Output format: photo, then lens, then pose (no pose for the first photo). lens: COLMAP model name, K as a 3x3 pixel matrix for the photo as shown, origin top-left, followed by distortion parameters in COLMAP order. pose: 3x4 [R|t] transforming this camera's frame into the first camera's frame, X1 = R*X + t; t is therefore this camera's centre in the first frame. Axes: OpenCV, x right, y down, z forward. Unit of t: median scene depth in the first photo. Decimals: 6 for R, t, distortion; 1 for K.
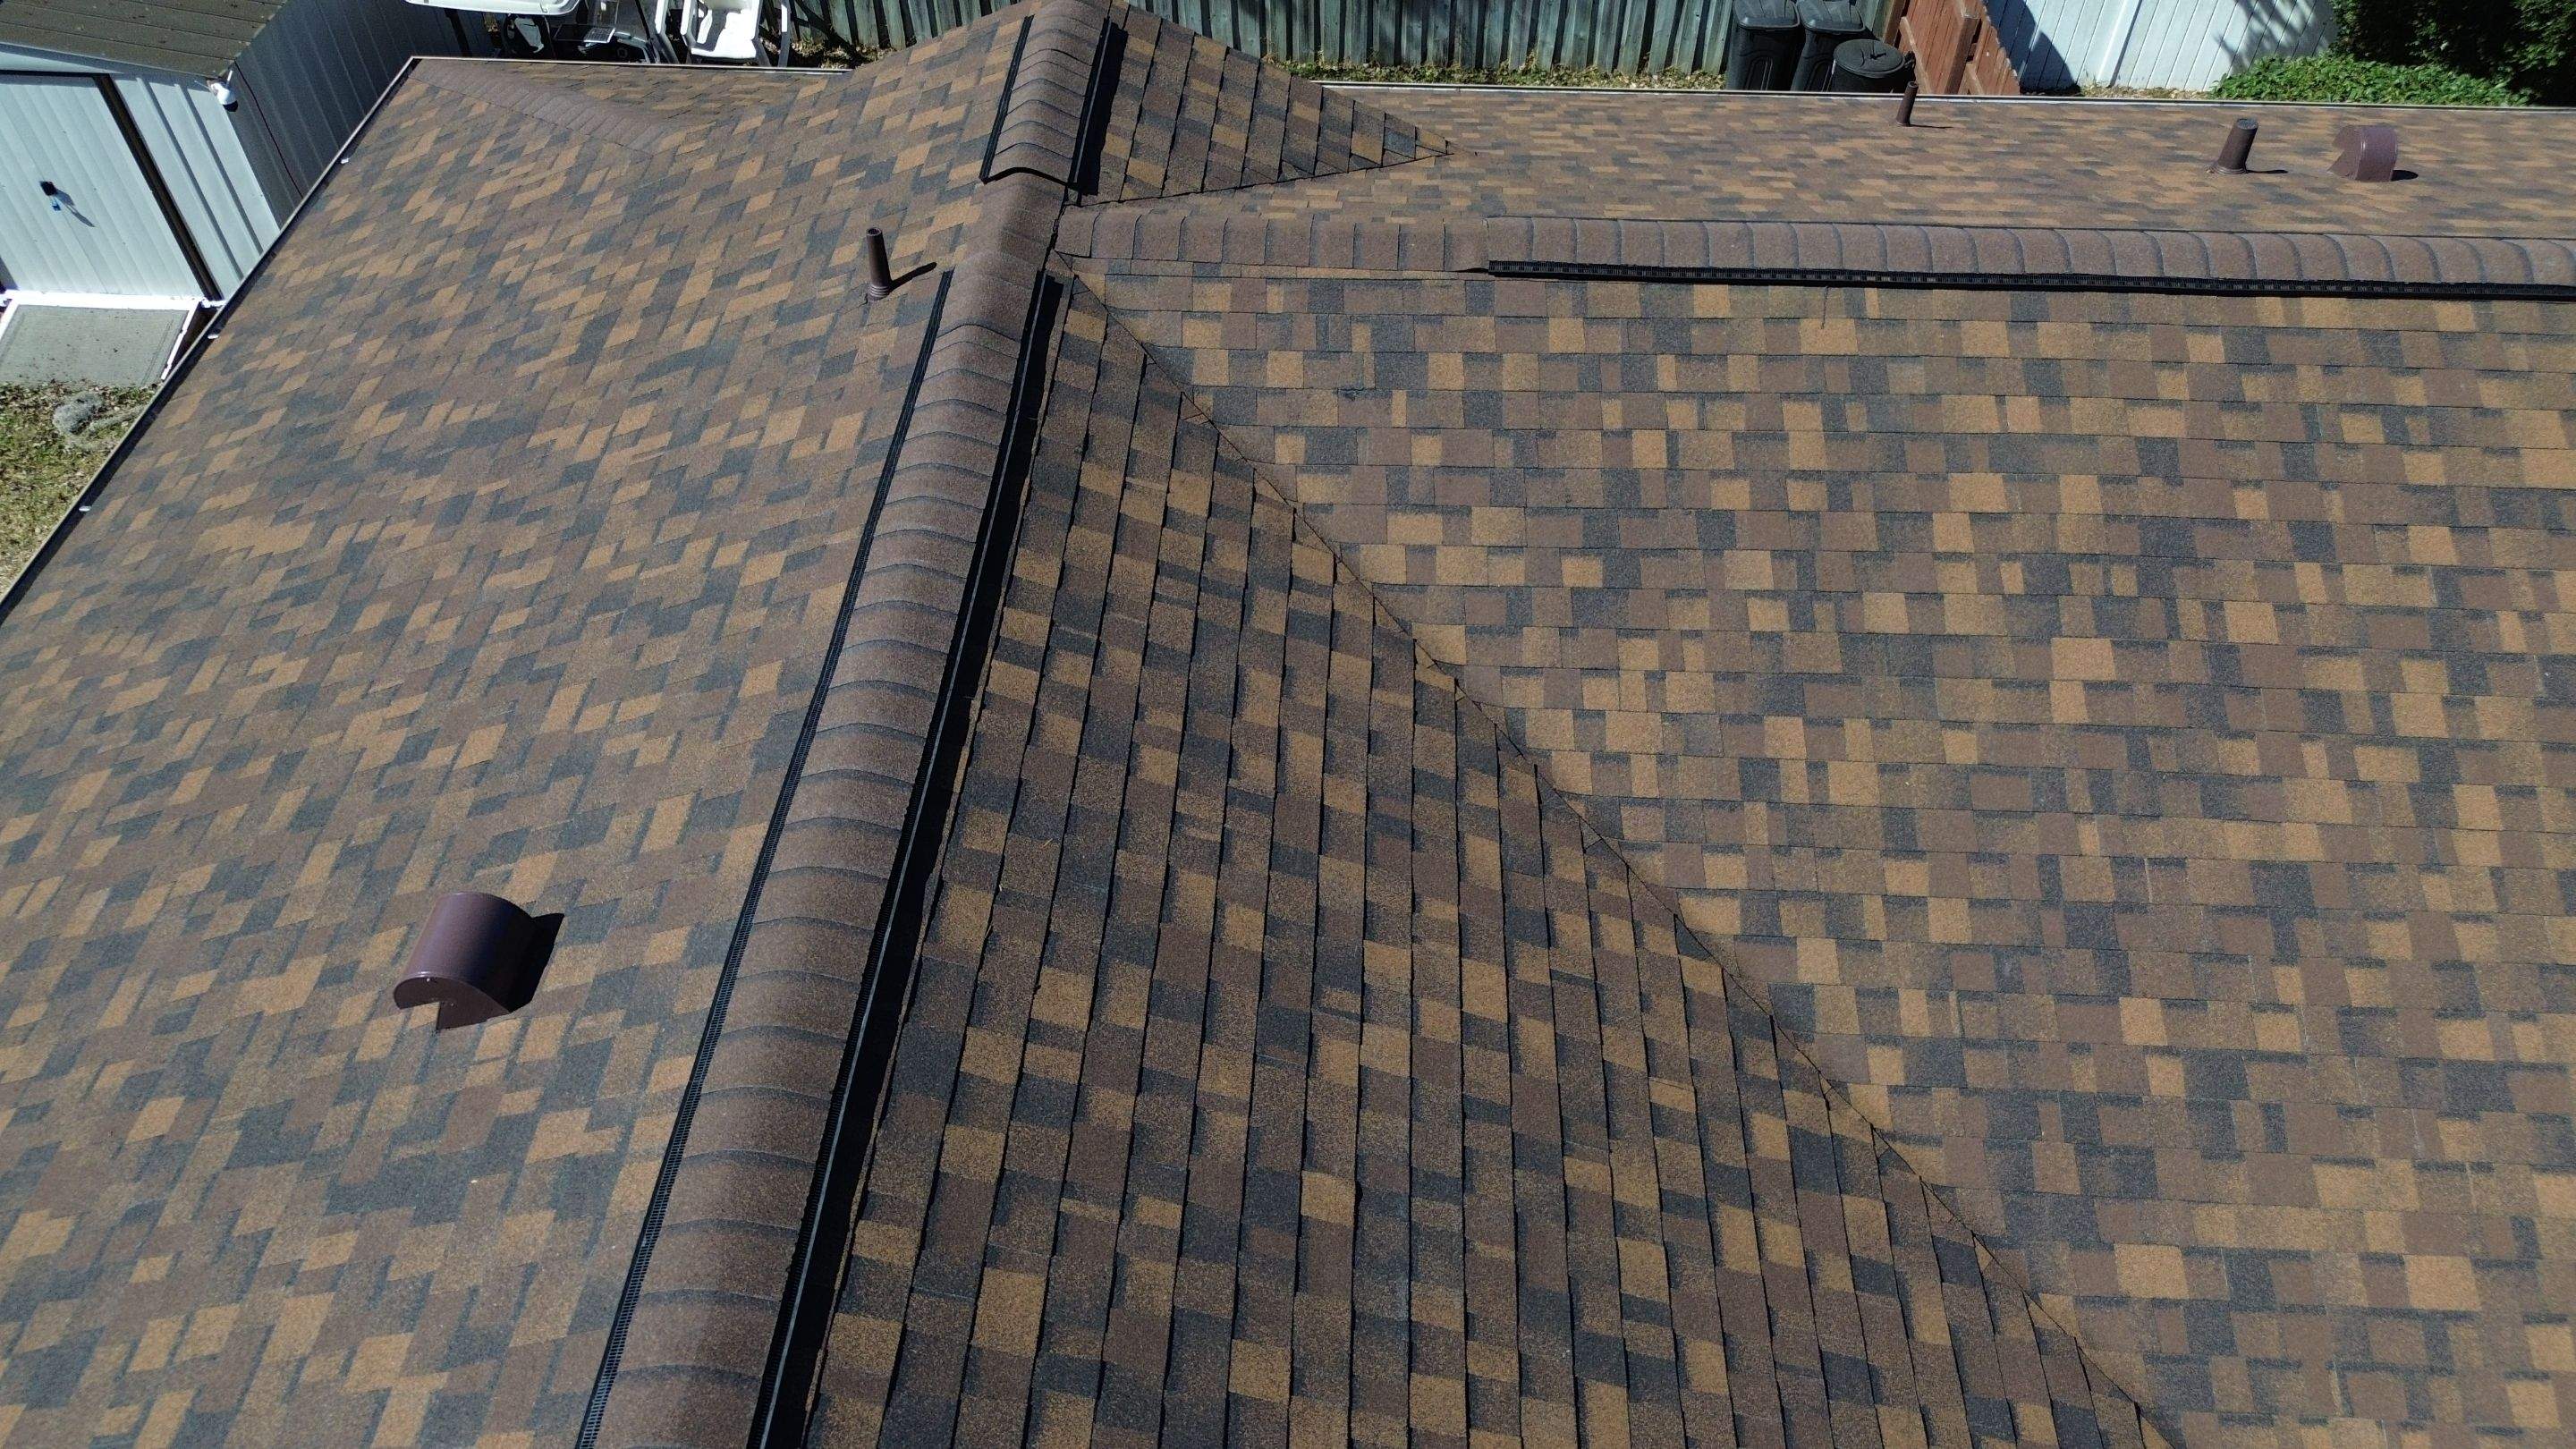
lens RADIAL K [[1813.5, 0, 1293.8], [0, 1813.5, 725.2], [0, 0, 1]] dist [0.093437, -0.105689]
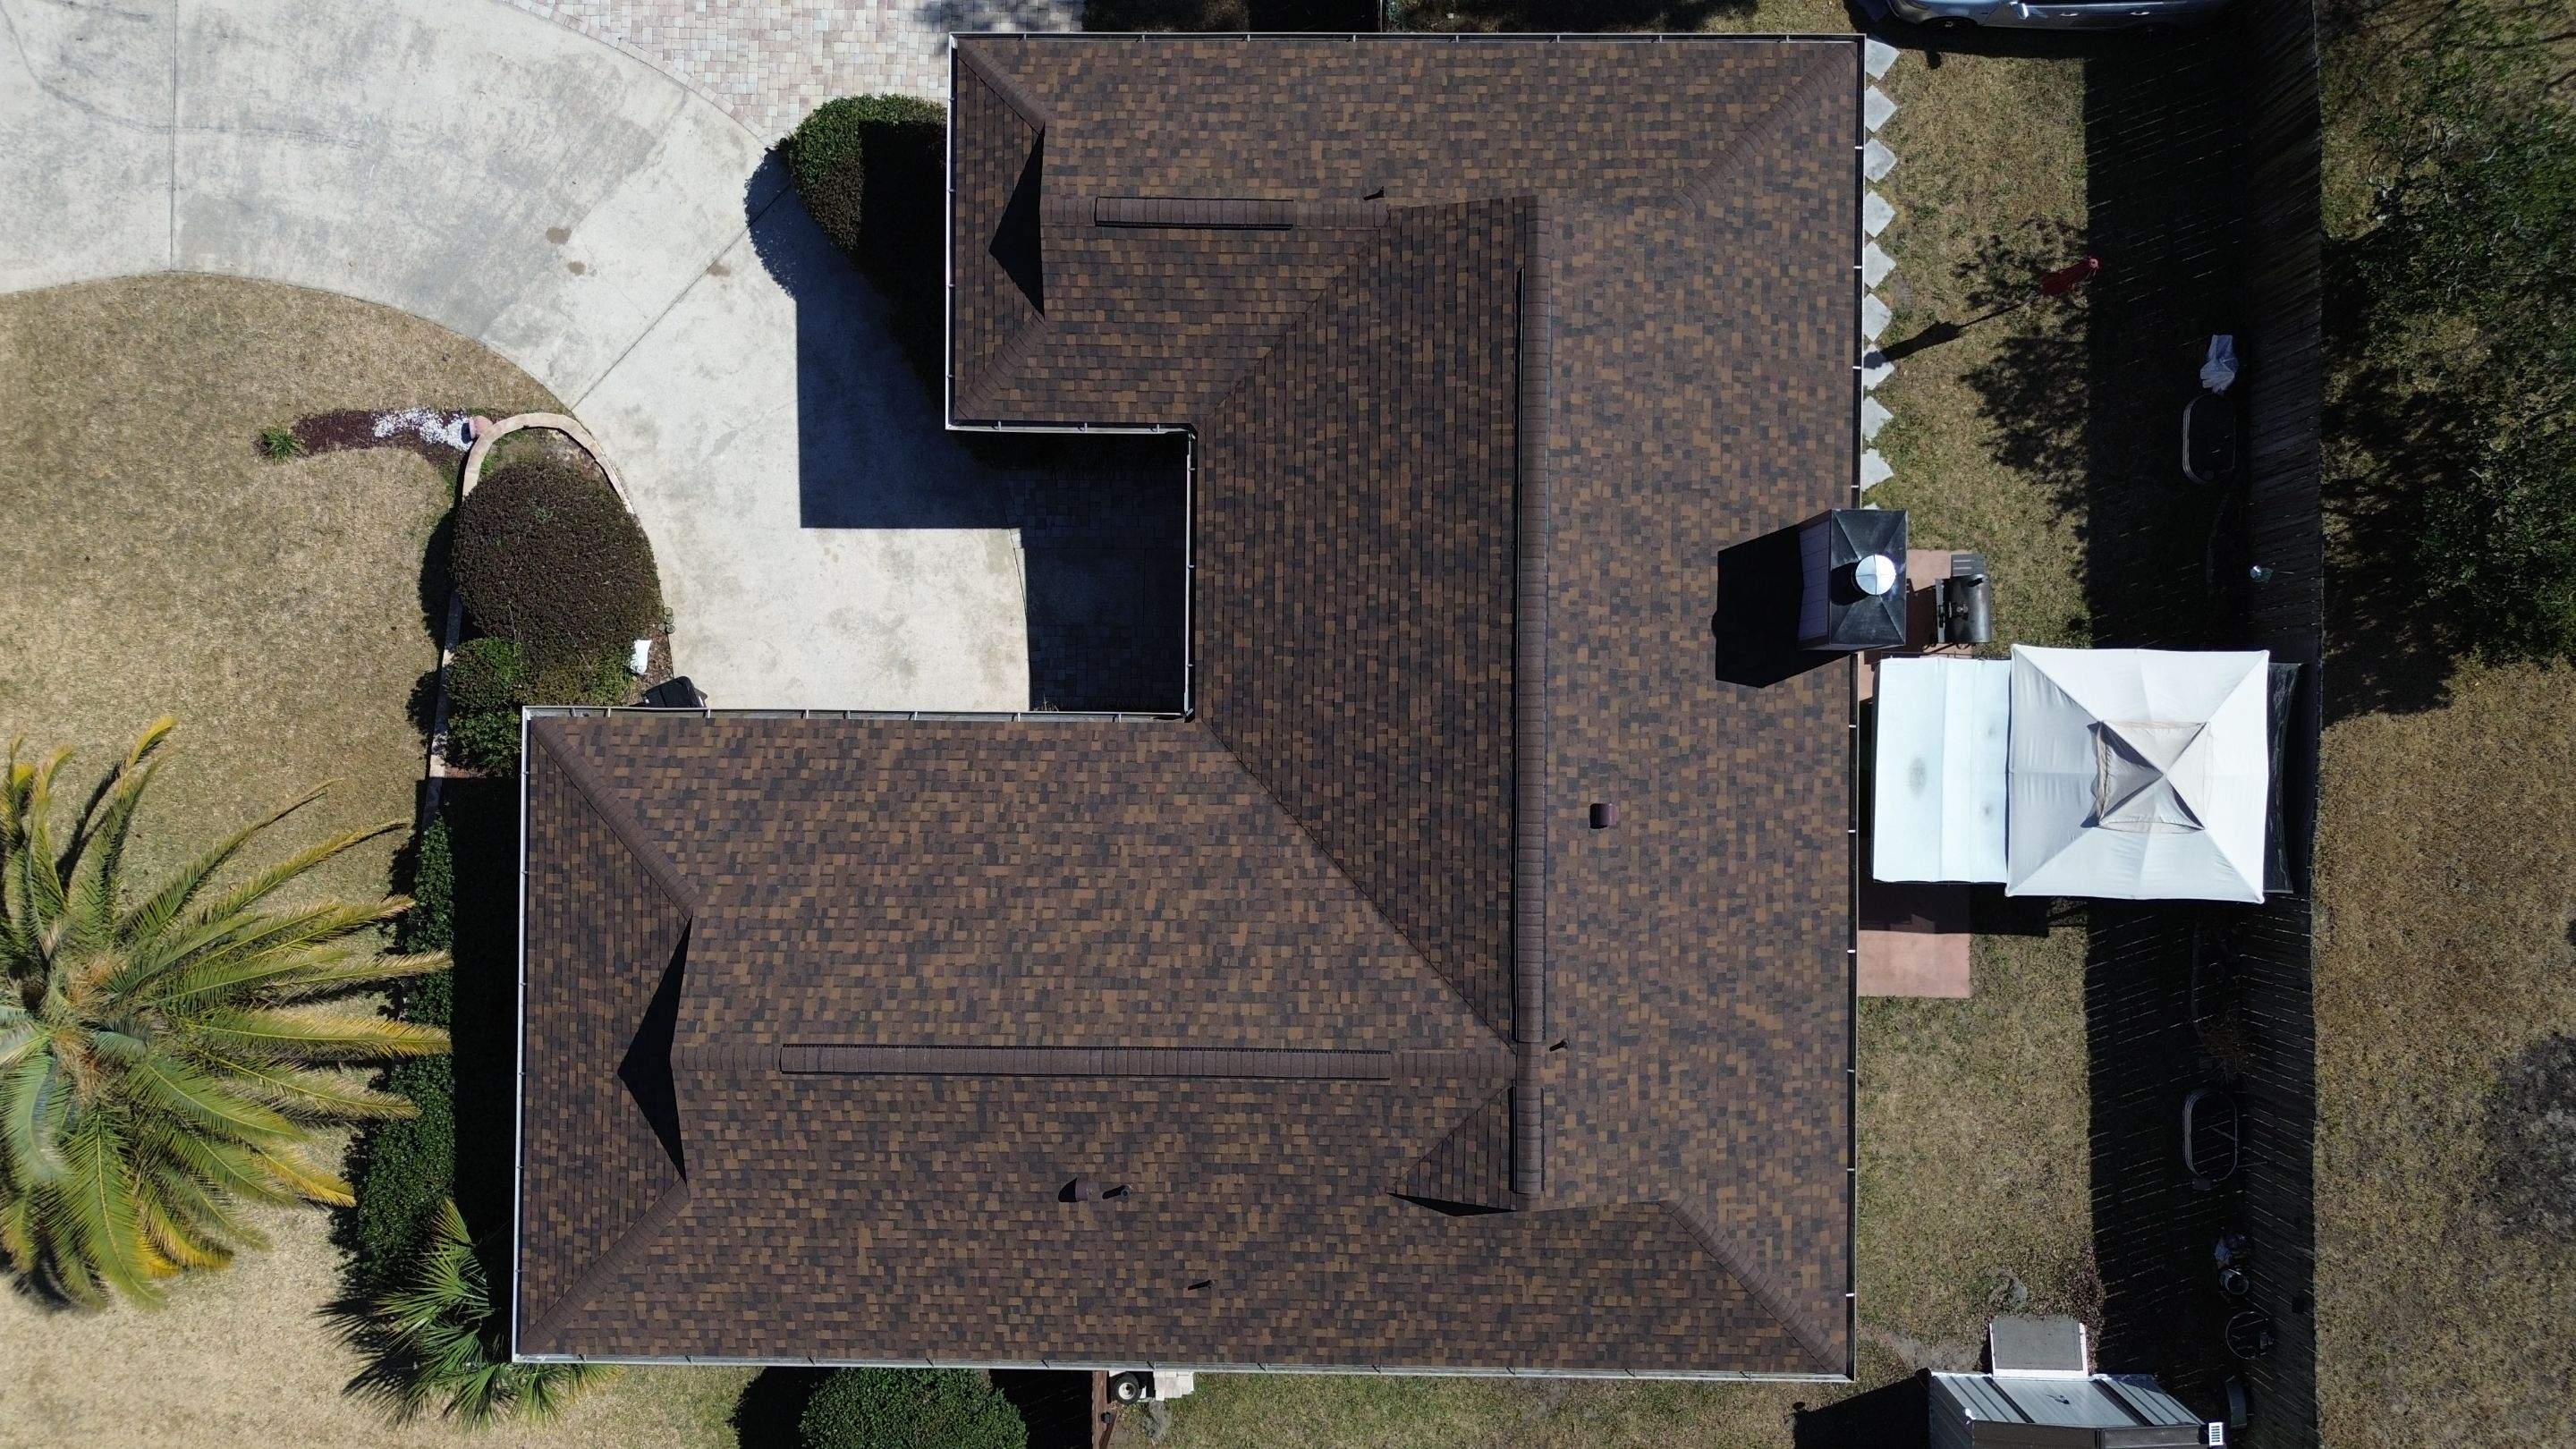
lens RADIAL K [[1804.3, 0, 1299.9], [0, 1804.3, 717.8], [0, 0, 1]] dist [0.158131, -0.350783]
pose [[-0.999027, 0.040994, 0.016246, 0.239435], [-0.019194, -0.735970, 0.676742, -2.578330], [0.039699, 0.675772, 0.736041, -2.419532]]
